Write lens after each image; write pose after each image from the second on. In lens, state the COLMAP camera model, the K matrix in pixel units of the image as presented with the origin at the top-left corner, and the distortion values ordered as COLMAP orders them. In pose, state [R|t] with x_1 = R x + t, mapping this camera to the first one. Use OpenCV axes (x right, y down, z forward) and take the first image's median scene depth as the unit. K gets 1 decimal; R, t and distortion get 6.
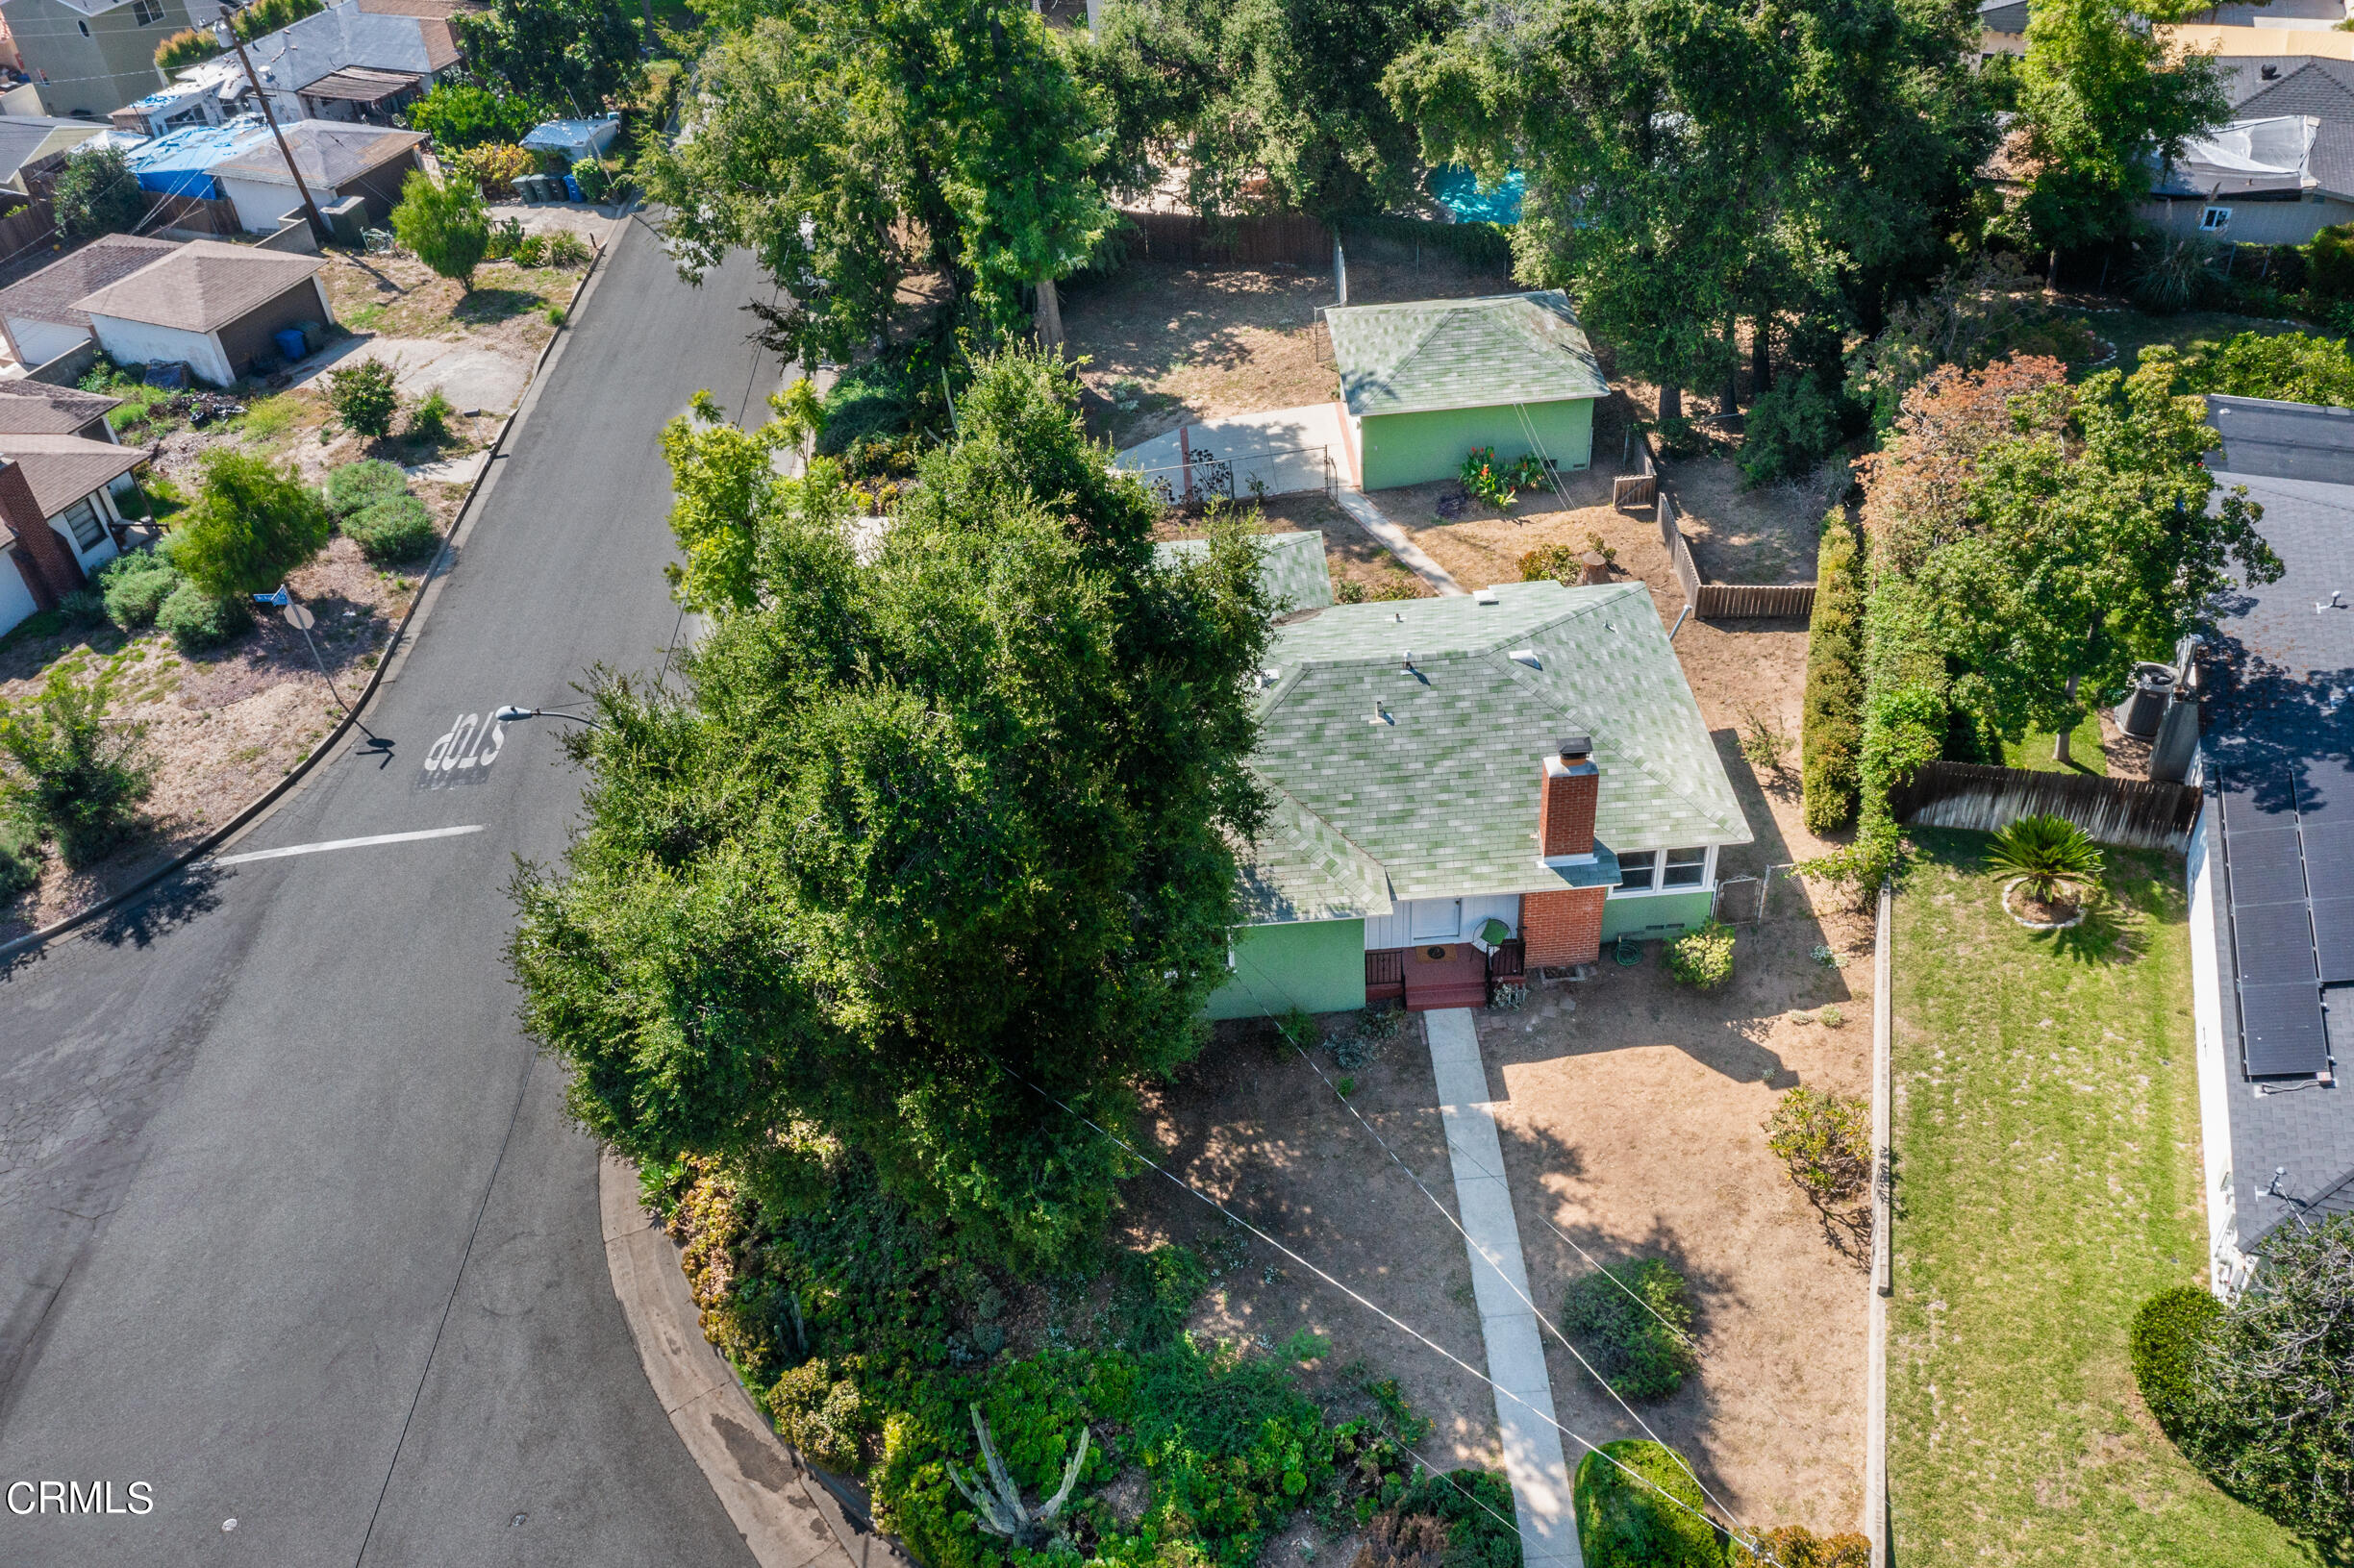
lens RADIAL K [[1901.8, 0, 1185.7], [0, 1901.8, 784.3], [0, 0, 1]] dist [-0.001071, 0.009856]
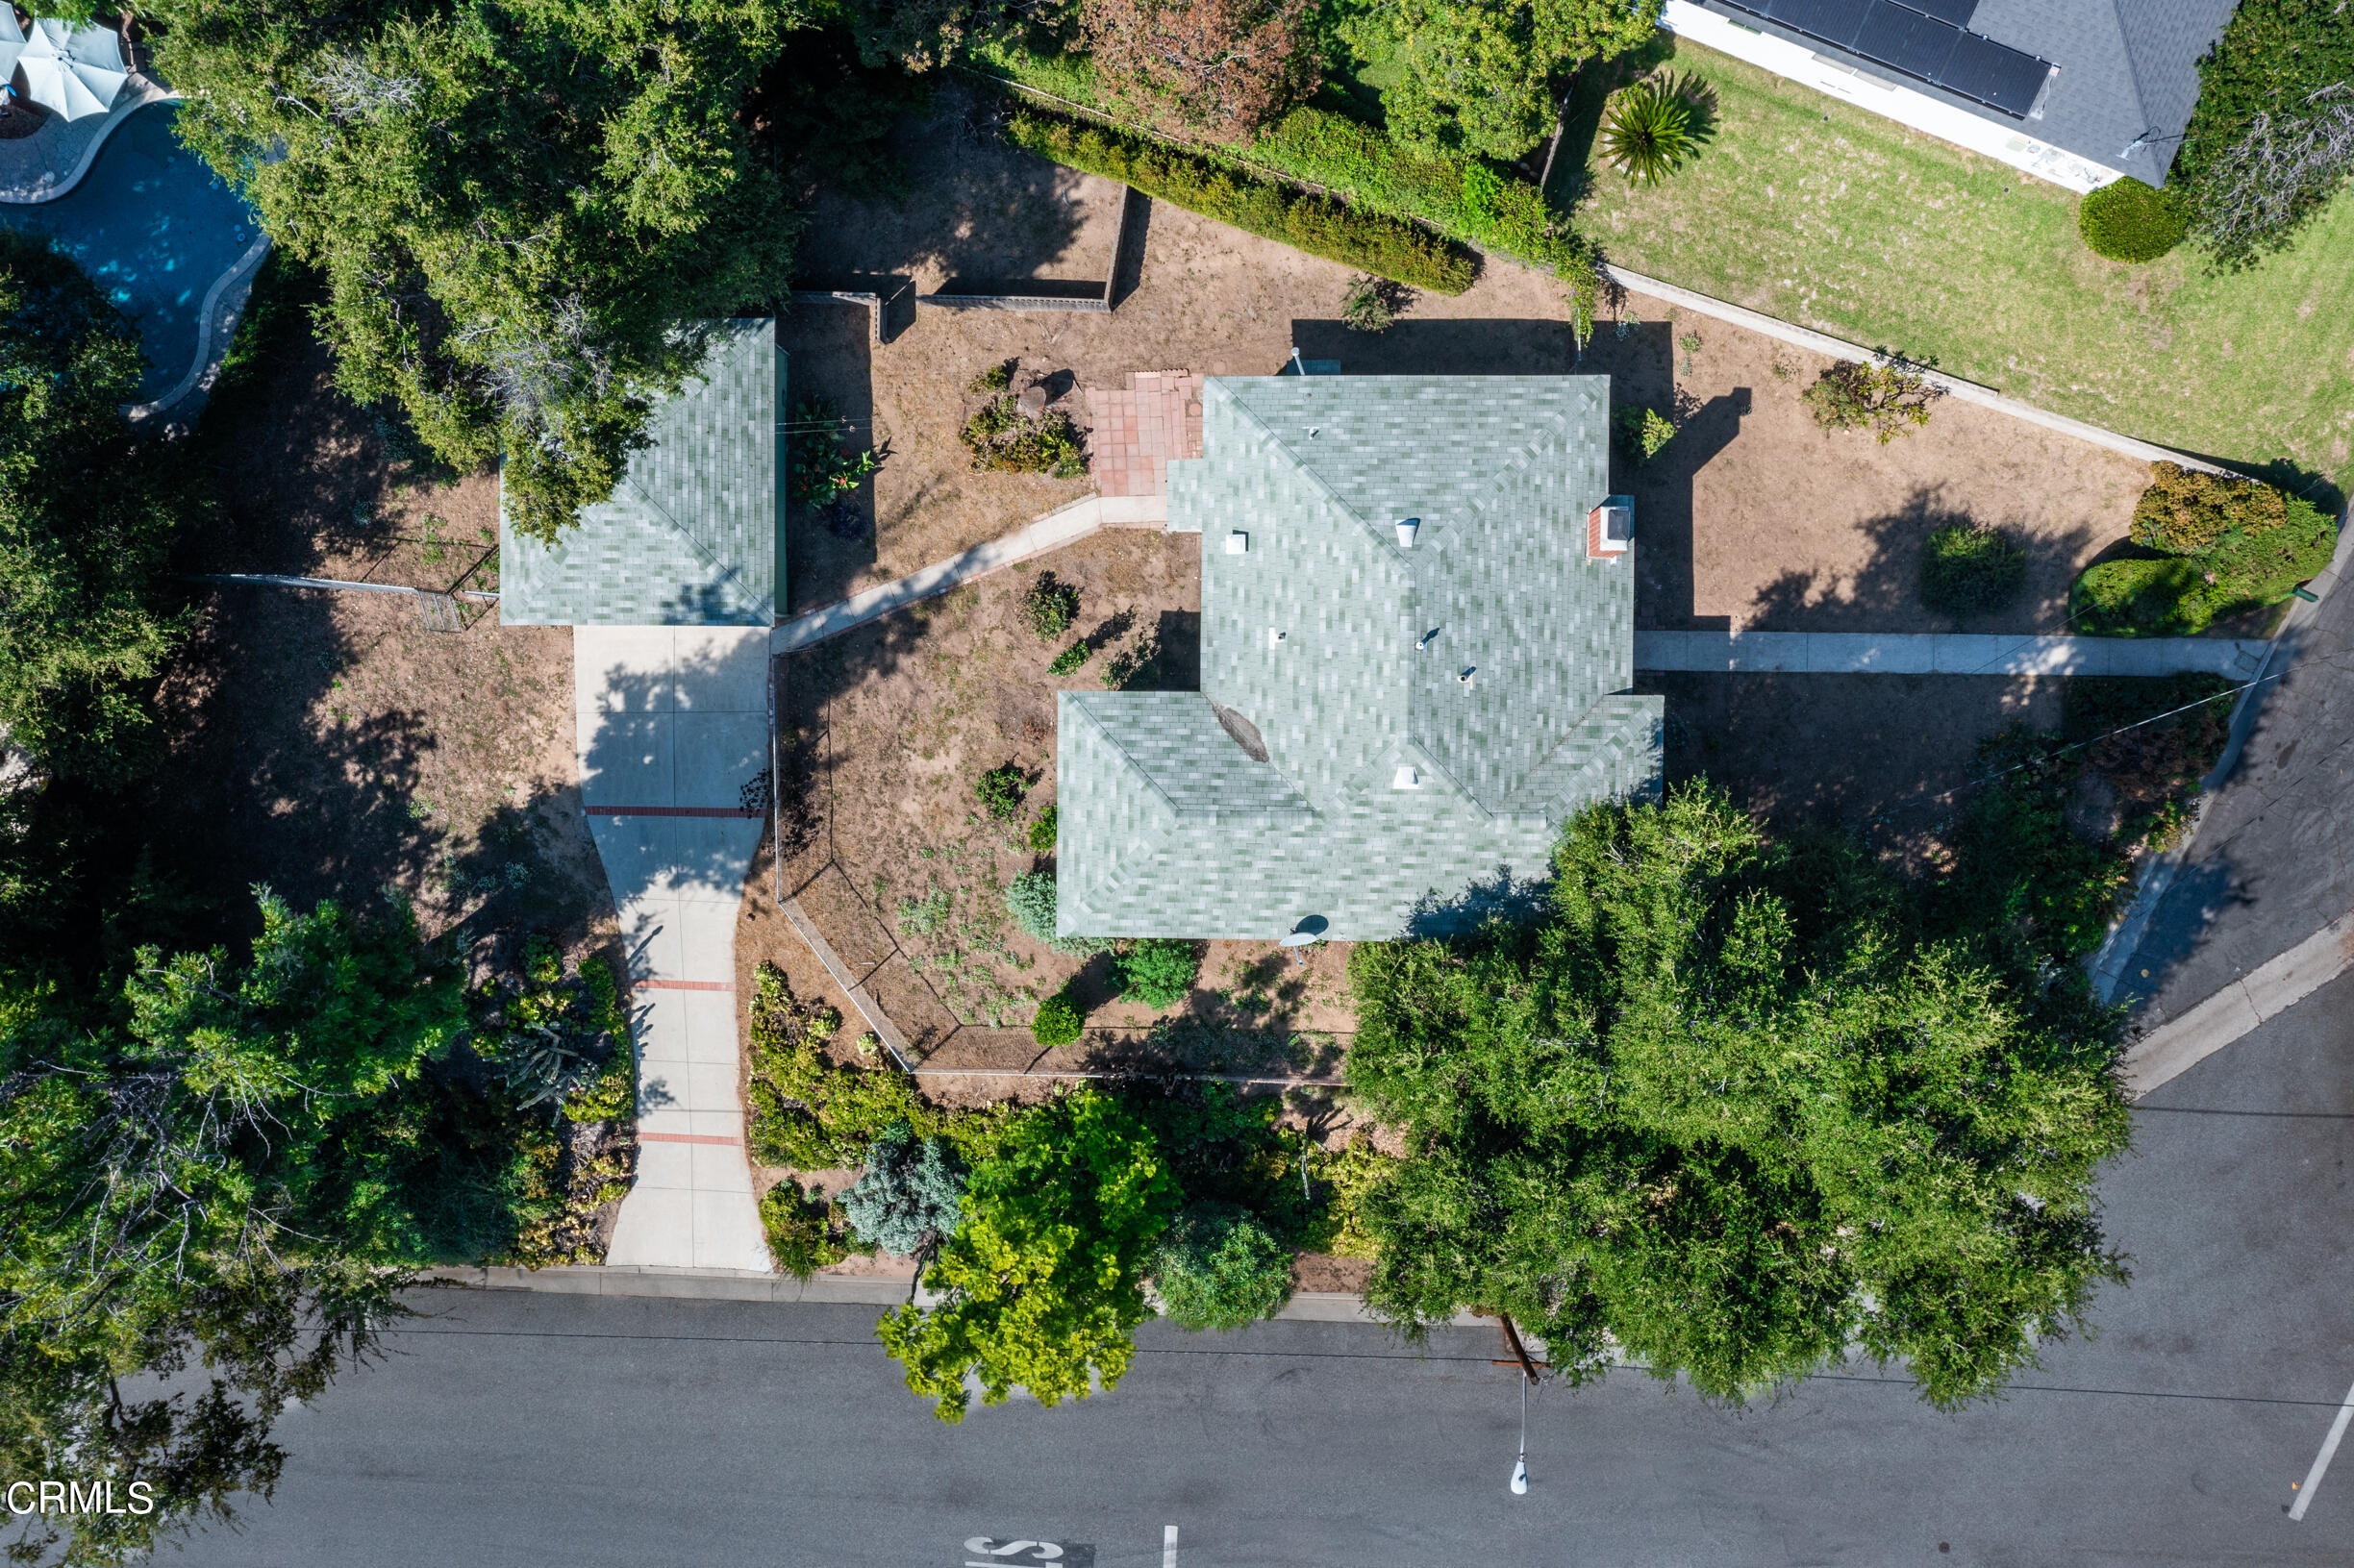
lens RADIAL K [[1901.8, 0, 1188.2], [0, 1901.8, 765.6], [0, 0, 1]] dist [-0.001071, 0.009856]
pose [[0.058542, -0.997310, 0.044119, -0.004420], [0.677172, 0.072144, 0.732279, -0.893092], [-0.733492, -0.012993, 0.679574, 0.366036]]
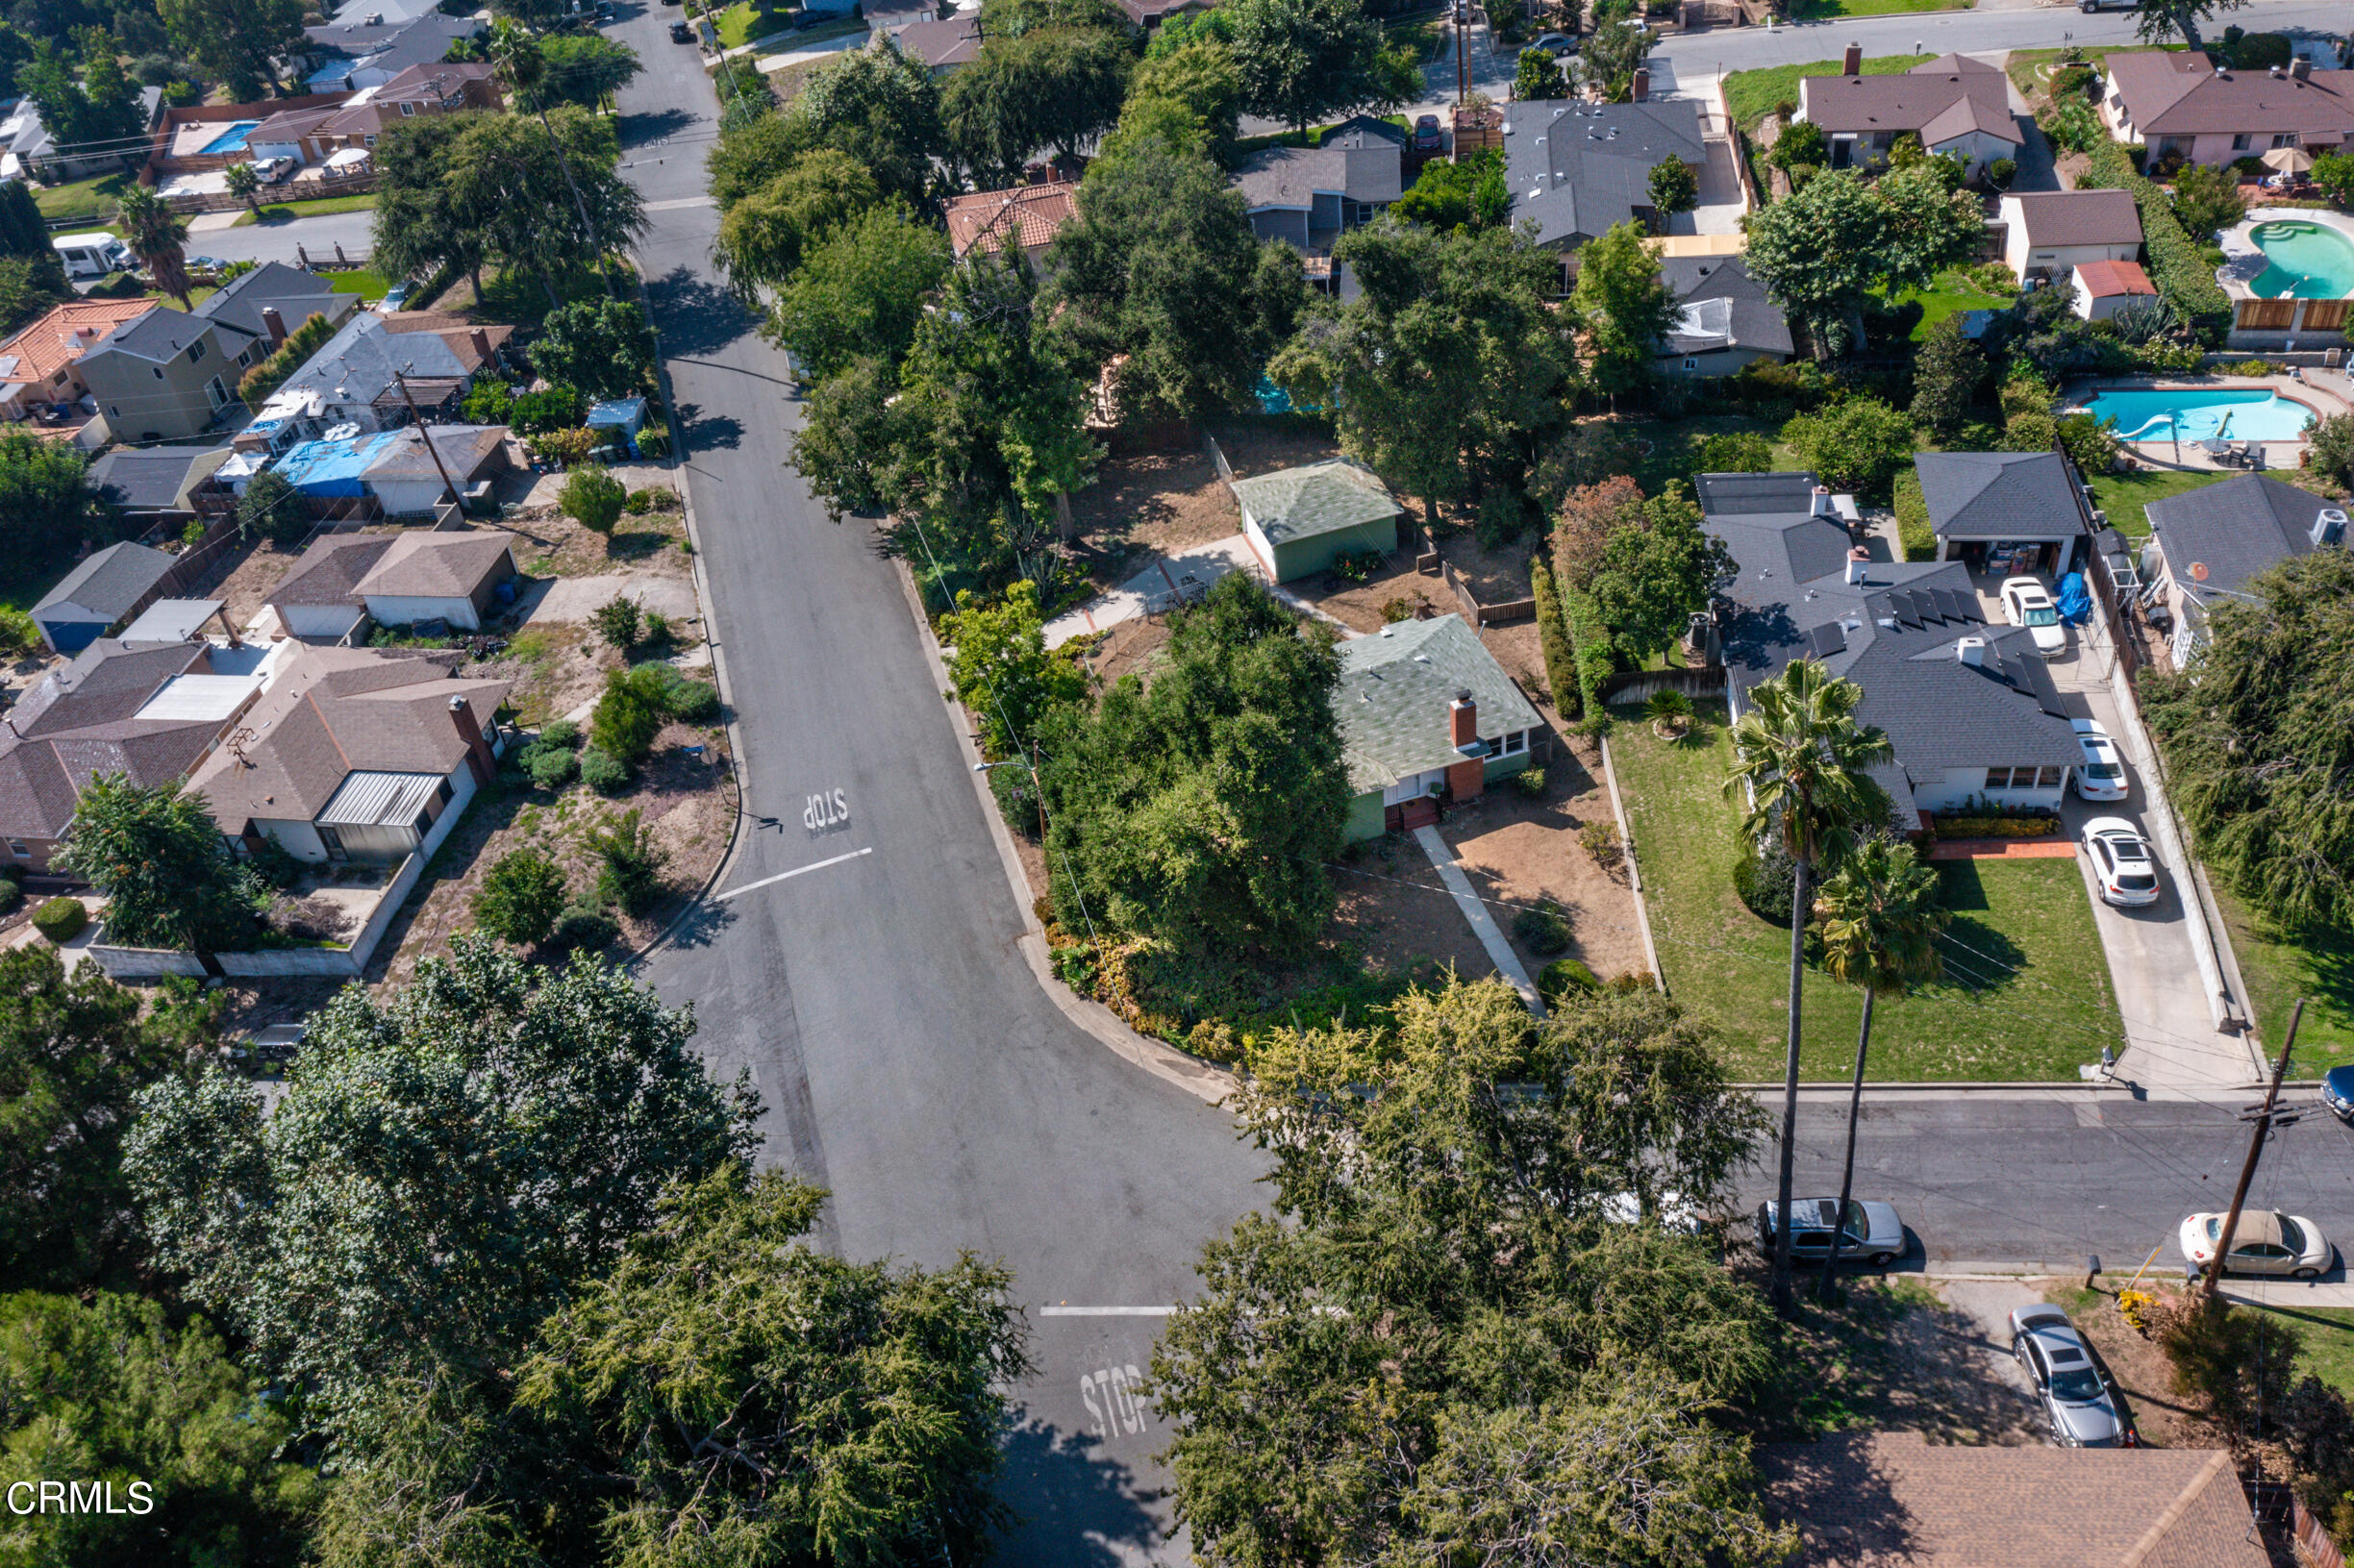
lens RADIAL K [[1901.8, 0, 1191.9], [0, 1901.8, 798.5], [0, 0, 1]] dist [-0.001071, 0.009856]
pose [[0.966903, -0.181846, 0.178971, -0.463405], [0.183801, 0.982947, 0.005741, 0.025117], [-0.176963, 0.027344, 0.983838, -0.999446]]
